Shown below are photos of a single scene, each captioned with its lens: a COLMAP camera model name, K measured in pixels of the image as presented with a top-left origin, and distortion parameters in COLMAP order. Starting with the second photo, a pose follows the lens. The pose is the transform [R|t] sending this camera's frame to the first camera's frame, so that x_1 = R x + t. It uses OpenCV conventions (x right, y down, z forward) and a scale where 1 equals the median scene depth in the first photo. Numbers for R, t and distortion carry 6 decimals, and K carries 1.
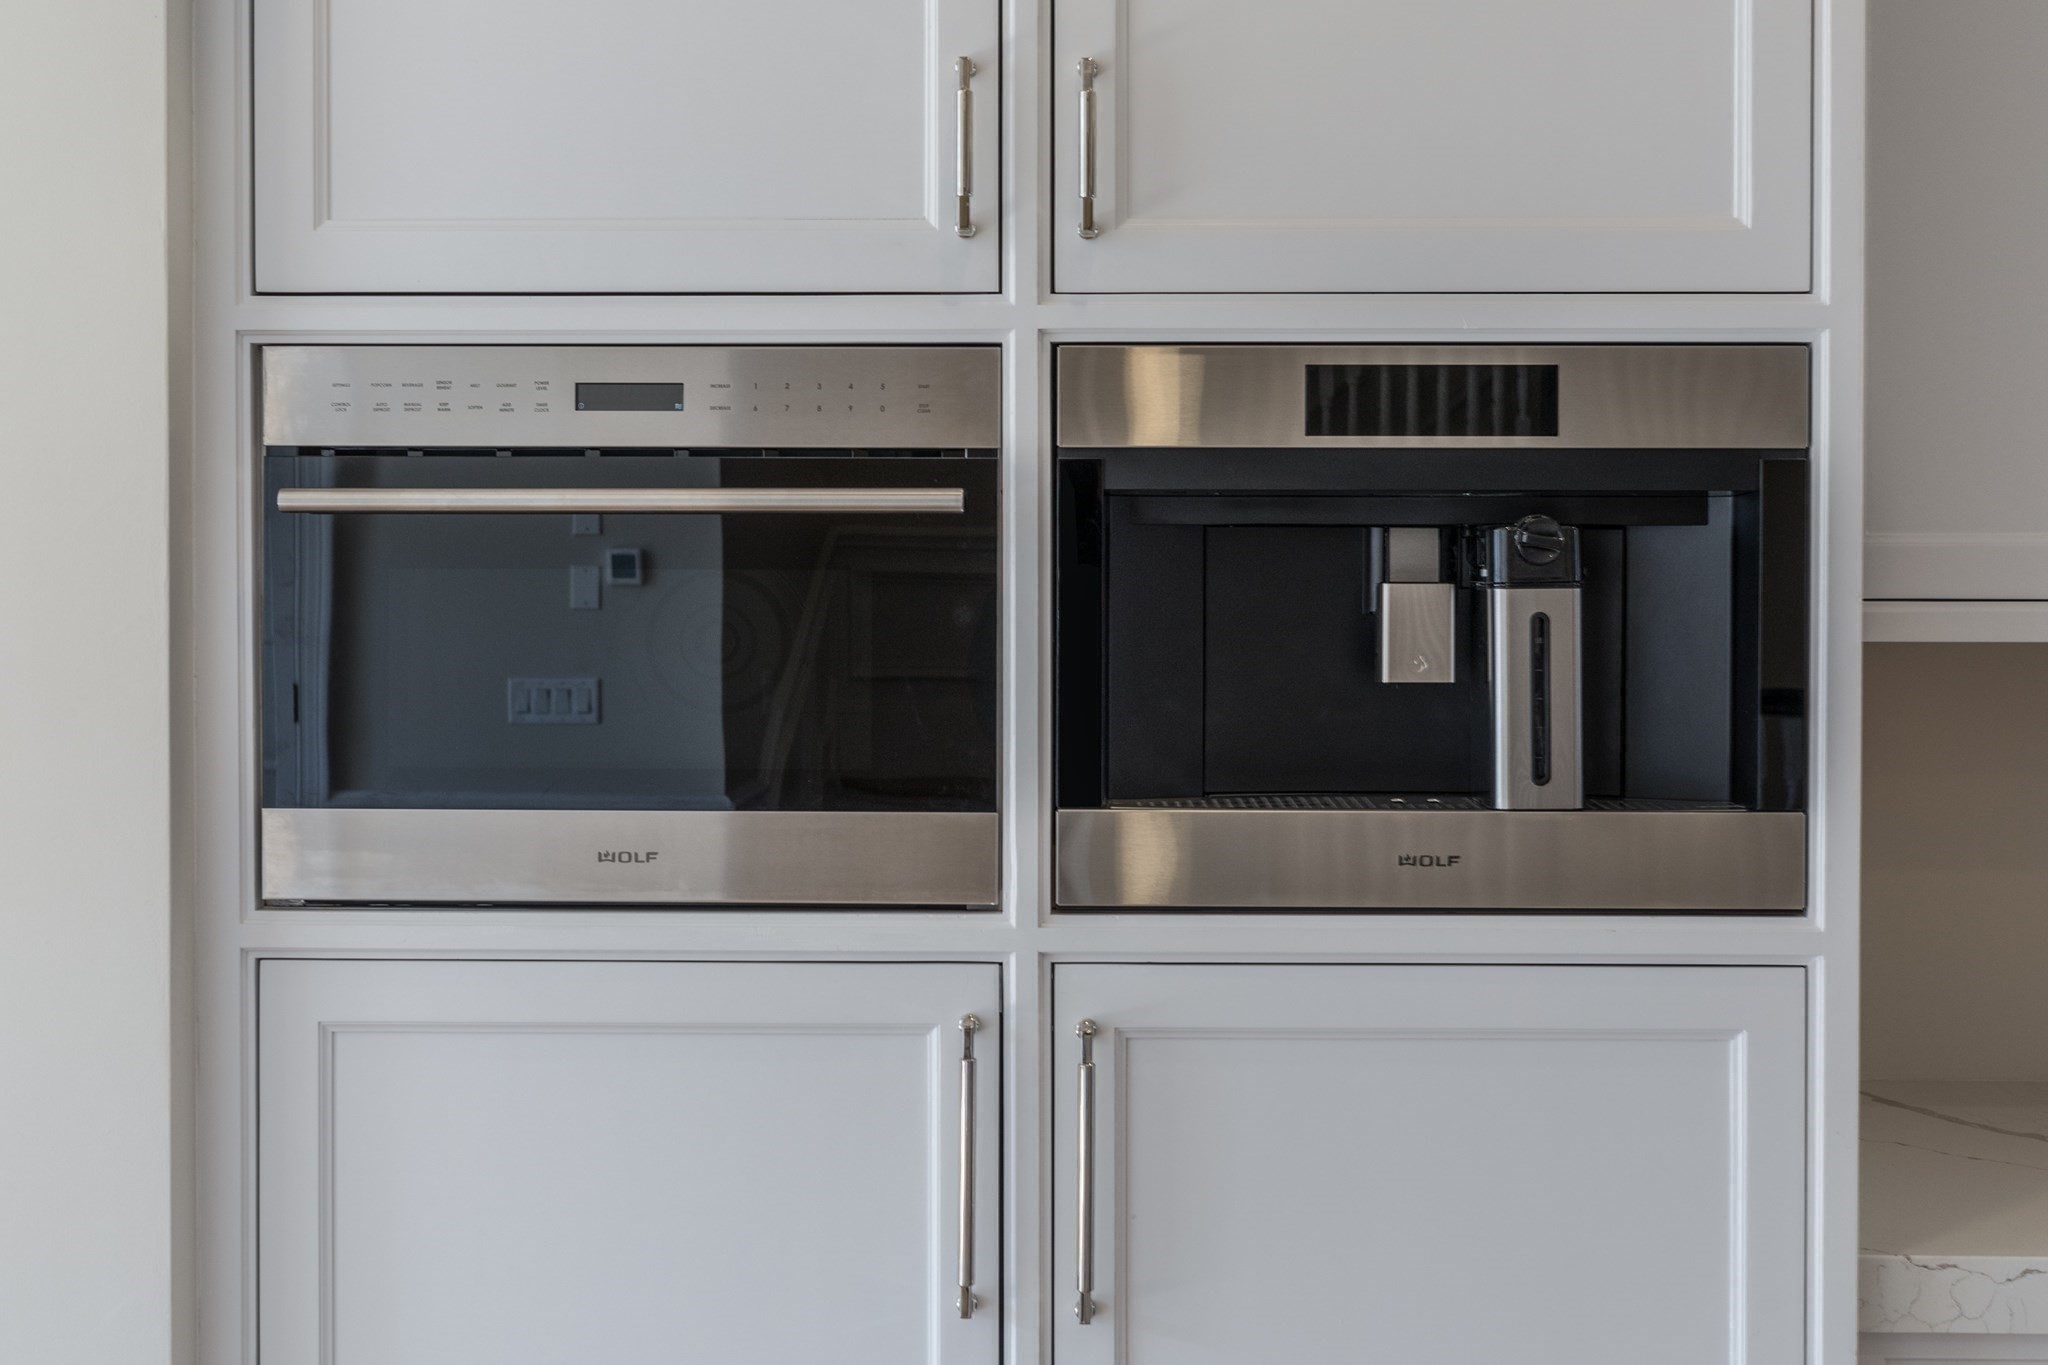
lens RADIAL K [[2120.4, 0, 973.9], [0, 2120.4, 567.1], [0, 0, 1]] dist [-0.001466, 0.008592]
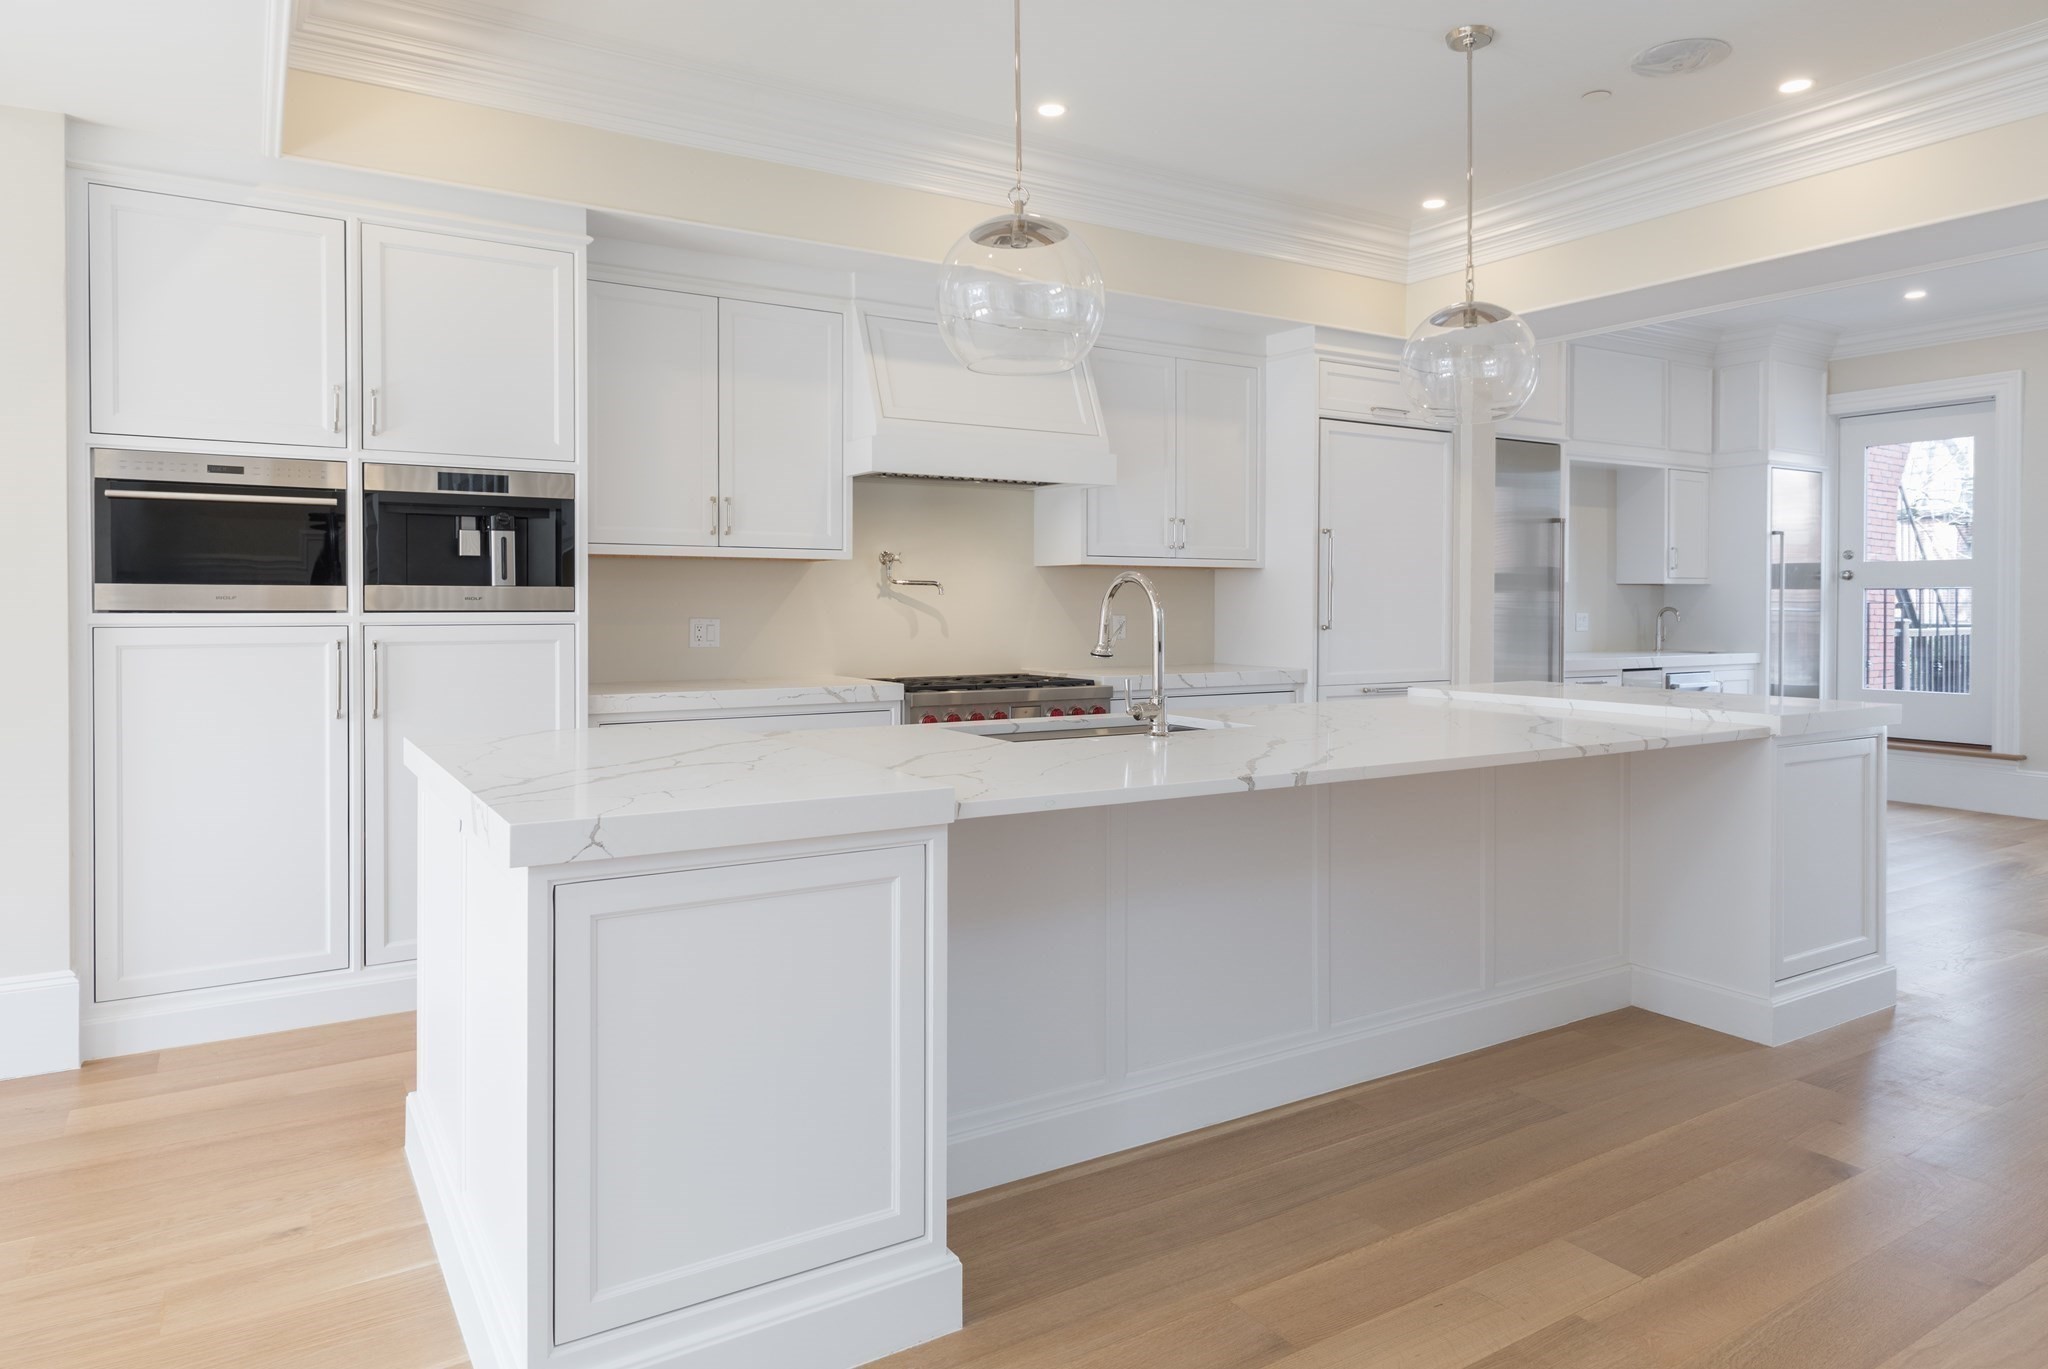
lens RADIAL K [[1222.1, 0, 1061.6], [0, 1222.1, 616.0], [0, 0, 1]] dist [0.010142, 0.001725]
pose [[0.839739, -0.006782, 0.542948, -0.105917], [-0.000038, 0.999921, 0.012550, 0.141605], [-0.542990, -0.010559, 0.839672, -1.519191]]
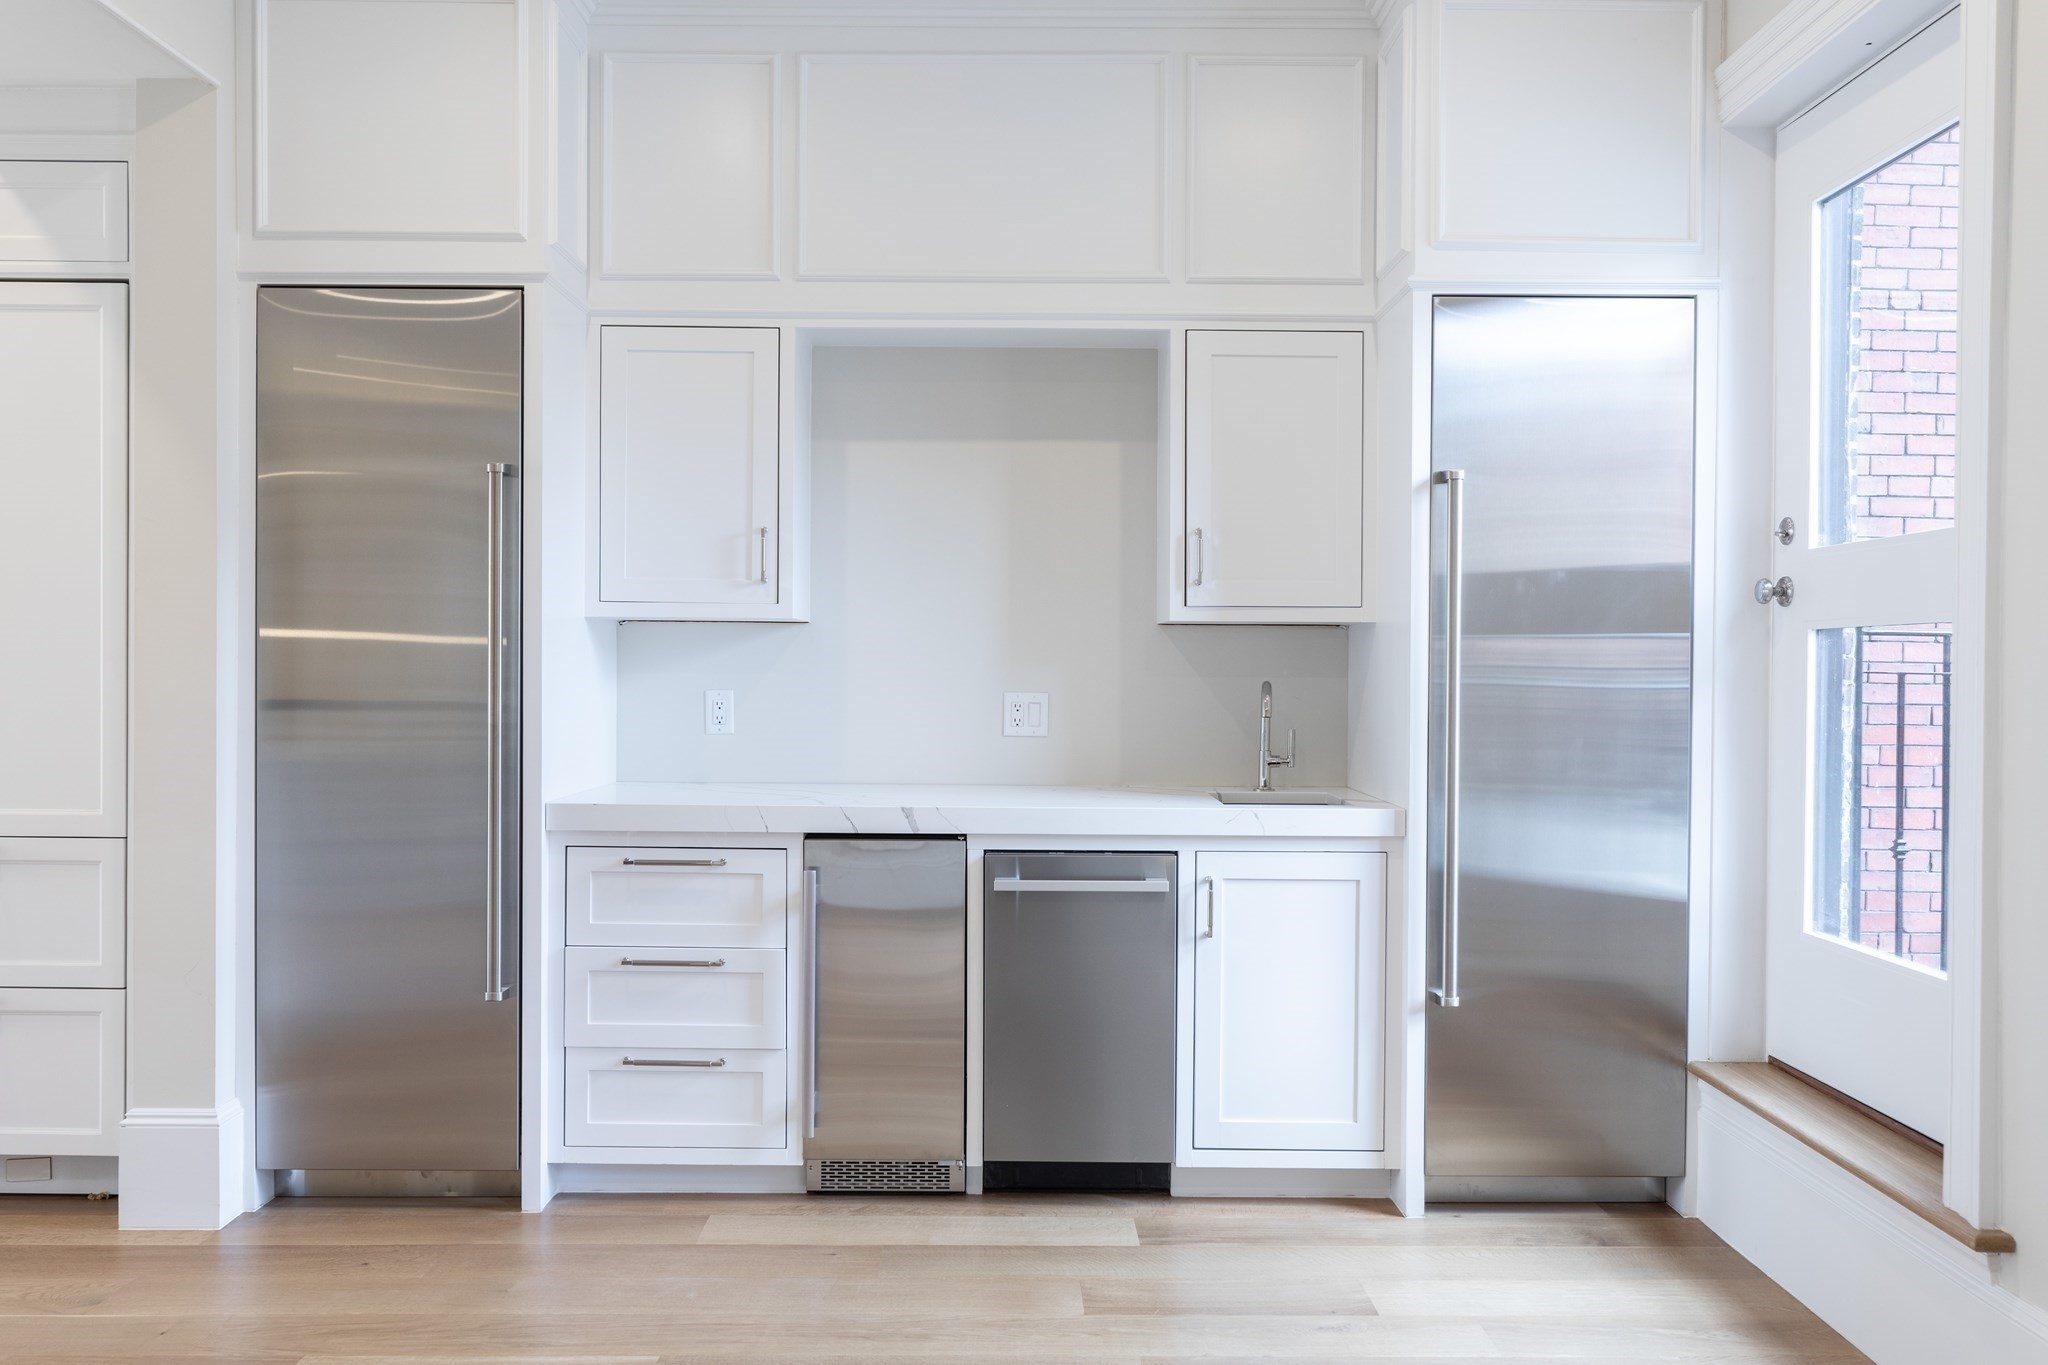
lens RADIAL K [[1578.3, 0, 1024.0], [0, 1578.3, 682.5], [0, 0, 1]] dist [0.005889, 0.000528]
pose [[0.999734, 0.003749, 0.022773, 4.017351], [-0.003984, 0.999939, 0.010283, 0.145275], [-0.022733, -0.010371, 0.999688, -1.215068]]
